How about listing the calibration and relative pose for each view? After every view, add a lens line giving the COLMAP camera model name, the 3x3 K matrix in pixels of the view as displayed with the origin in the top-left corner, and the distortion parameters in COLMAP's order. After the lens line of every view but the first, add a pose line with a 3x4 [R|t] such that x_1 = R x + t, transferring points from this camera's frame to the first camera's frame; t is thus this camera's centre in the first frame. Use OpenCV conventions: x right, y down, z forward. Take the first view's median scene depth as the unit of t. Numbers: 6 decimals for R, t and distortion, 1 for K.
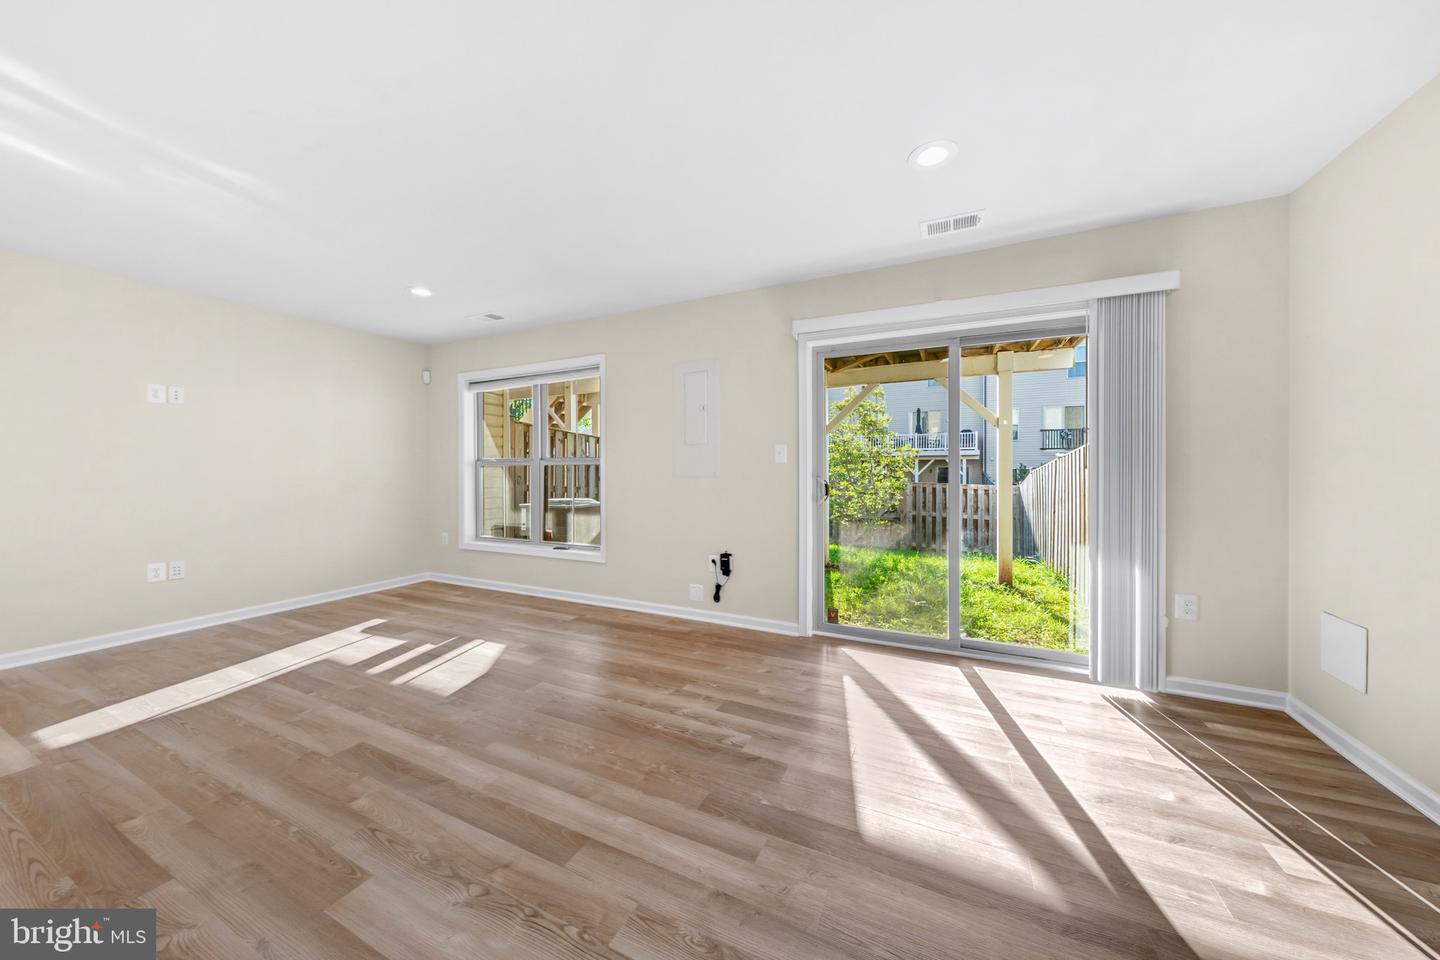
lens RADIAL K [[487.9, 0, 713.5], [0, 487.9, 474.3], [0, 0, 1]] dist [-0.000817, -0.000169]
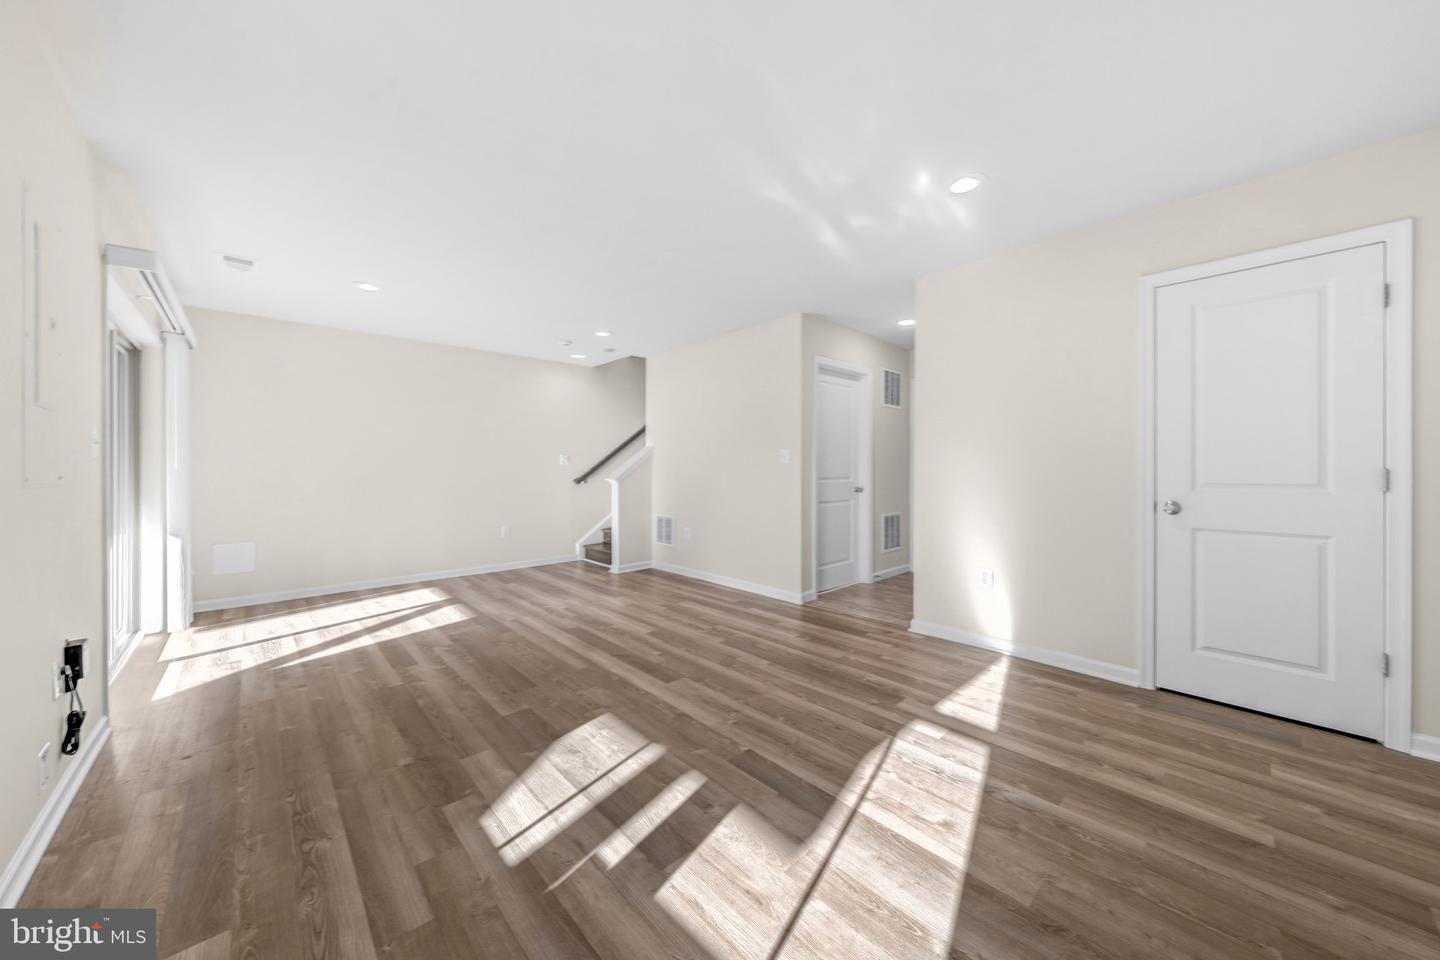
lens RADIAL K [[487.9, 0, 713.5], [0, 487.9, 474.3], [0, 0, 1]] dist [-0.000817, -0.000169]
pose [[-0.931746, -0.001980, 0.363105, -1.151227], [0.007242, 0.999685, 0.024037, -0.018720], [-0.363038, 0.025026, -0.931438, 1.891132]]
